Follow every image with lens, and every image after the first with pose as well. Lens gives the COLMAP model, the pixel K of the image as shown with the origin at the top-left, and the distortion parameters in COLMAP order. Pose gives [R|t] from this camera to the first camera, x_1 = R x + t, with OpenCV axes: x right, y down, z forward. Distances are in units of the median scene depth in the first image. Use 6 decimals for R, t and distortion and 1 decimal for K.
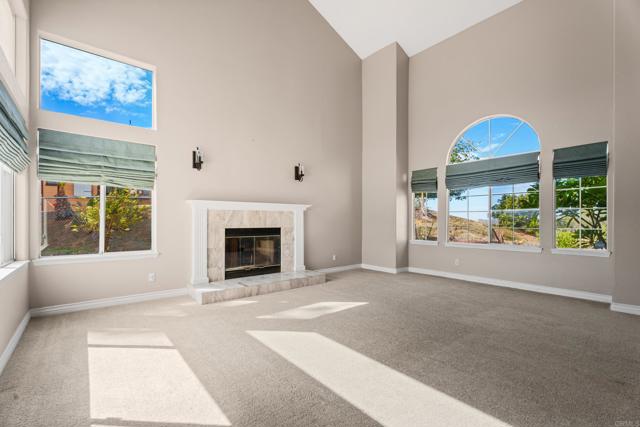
lens RADIAL K [[287.4, 0, 311.3], [0, 287.4, 221.4], [0, 0, 1]] dist [0.000480, 0.000150]
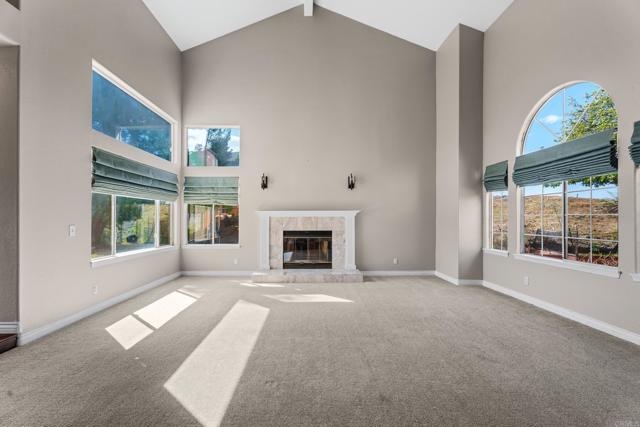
lens RADIAL K [[290.5, 0, 308.0], [0, 290.5, 217.4], [0, 0, 1]] dist [-0.001153, -0.000070]
pose [[0.776331, -0.006241, -0.630294, 0.590791], [0.002153, 0.999971, -0.007250, -0.025417], [0.630321, 0.004271, 0.776323, 0.016418]]
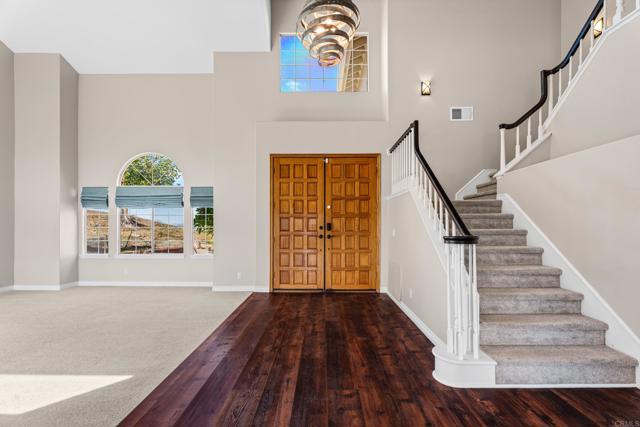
lens RADIAL K [[291.5, 0, 325.5], [0, 291.5, 224.6], [0, 0, 1]] dist [-0.001082, -0.000215]
pose [[0.625756, -0.002096, 0.780016, 0.102926], [-0.002358, 0.999987, 0.004579, -0.058687], [-0.780016, -0.004705, 0.625742, -0.394861]]
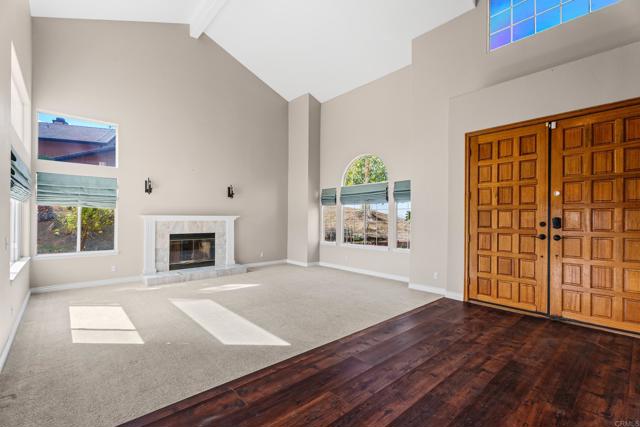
lens RADIAL K [[294.0, 0, 316.1], [0, 294.0, 216.0], [0, 0, 1]] dist [0.001400, 0.000325]
pose [[0.998917, 0.004972, 0.046256, 0.320672], [-0.004802, 0.999981, -0.003787, -0.057447], [-0.046274, 0.003561, 0.998922, -0.432924]]
